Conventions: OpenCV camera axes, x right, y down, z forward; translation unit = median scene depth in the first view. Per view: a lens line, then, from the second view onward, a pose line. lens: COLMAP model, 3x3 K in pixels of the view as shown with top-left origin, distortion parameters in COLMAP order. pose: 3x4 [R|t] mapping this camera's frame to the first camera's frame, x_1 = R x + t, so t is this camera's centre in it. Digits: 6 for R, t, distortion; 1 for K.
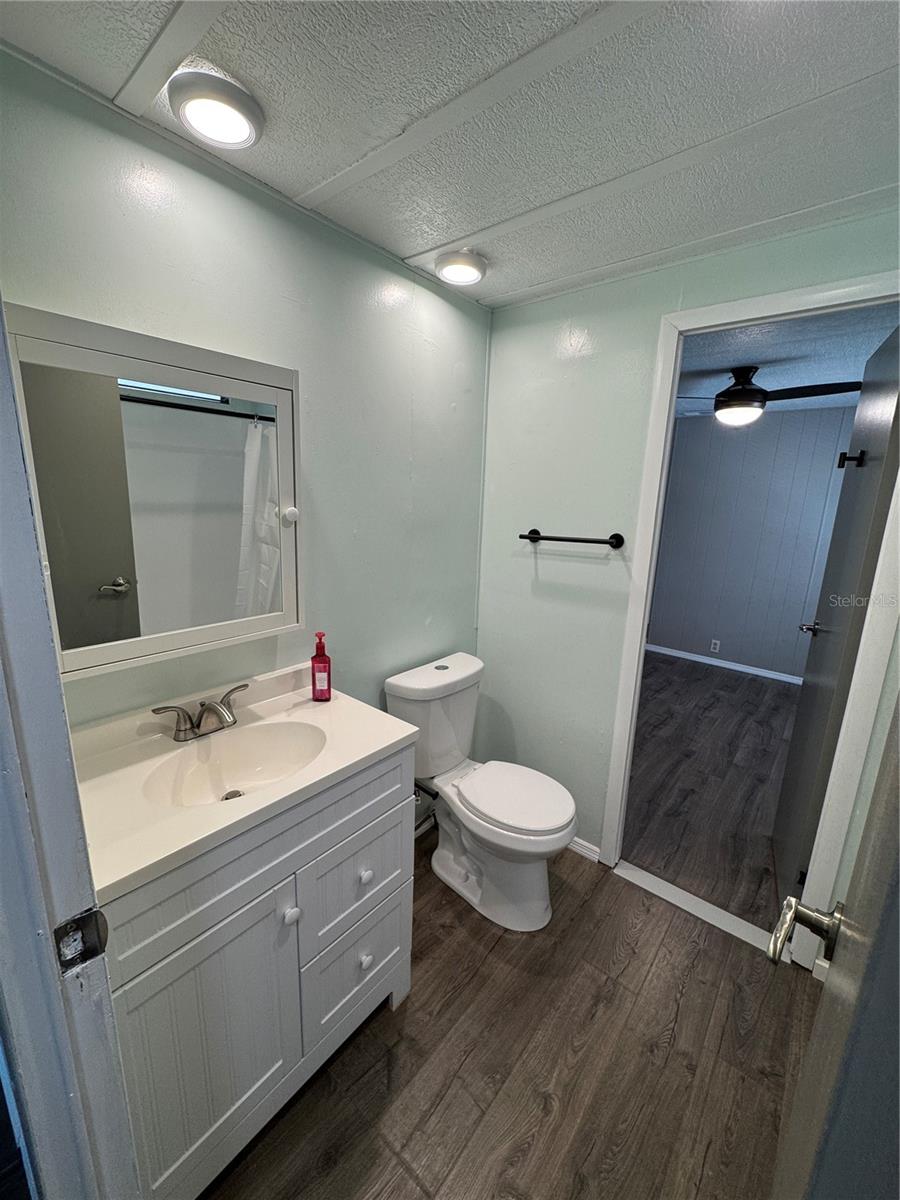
lens RADIAL K [[478.5, 0, 450.4], [0, 478.5, 598.7], [0, 0, 1]] dist [-0.001499, 0.000025]
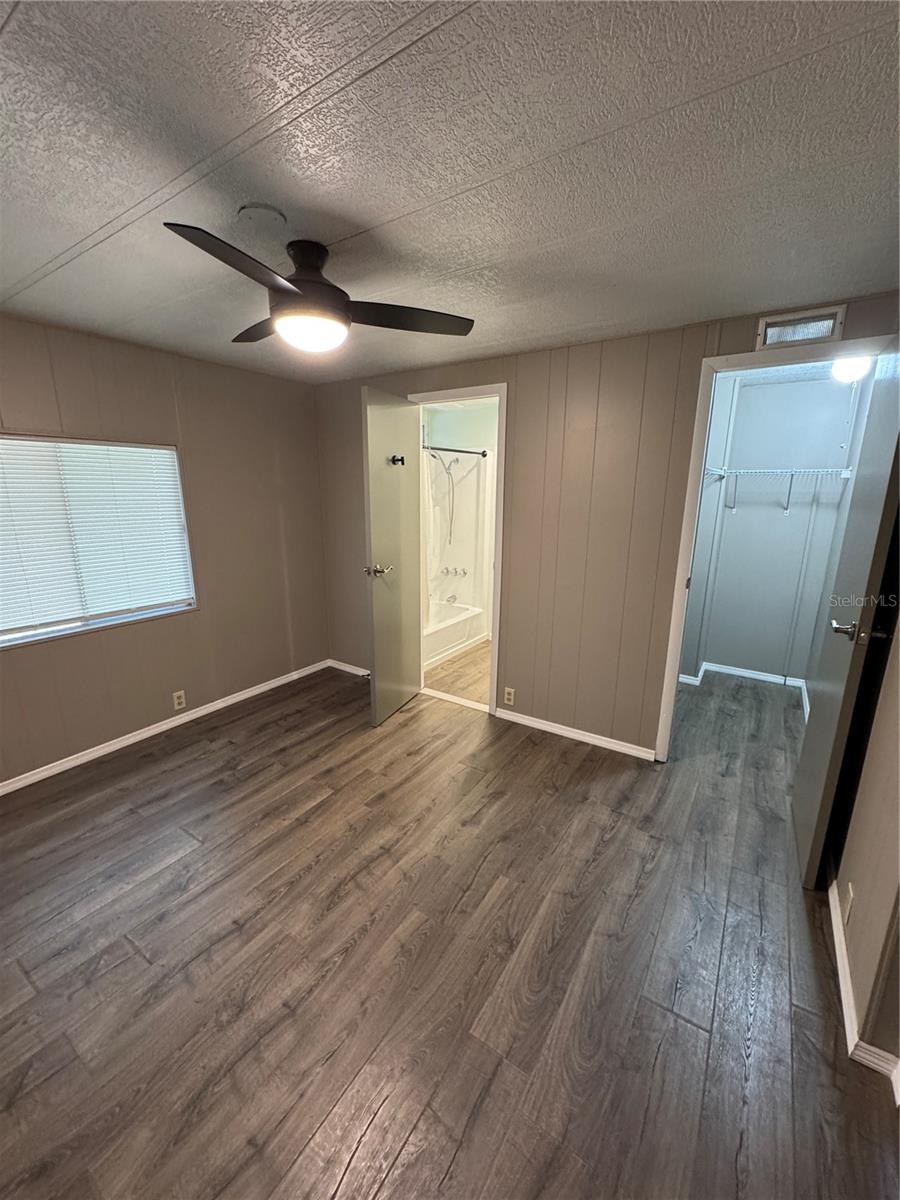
lens RADIAL K [[478.5, 0, 450.1], [0, 478.5, 597.4], [0, 0, 1]] dist [-0.001499, 0.000025]
pose [[-0.993269, -0.020745, -0.113959, 0.621496], [-0.067753, 0.902027, 0.426329, -0.449560], [0.093950, 0.431180, -0.897361, 2.089254]]
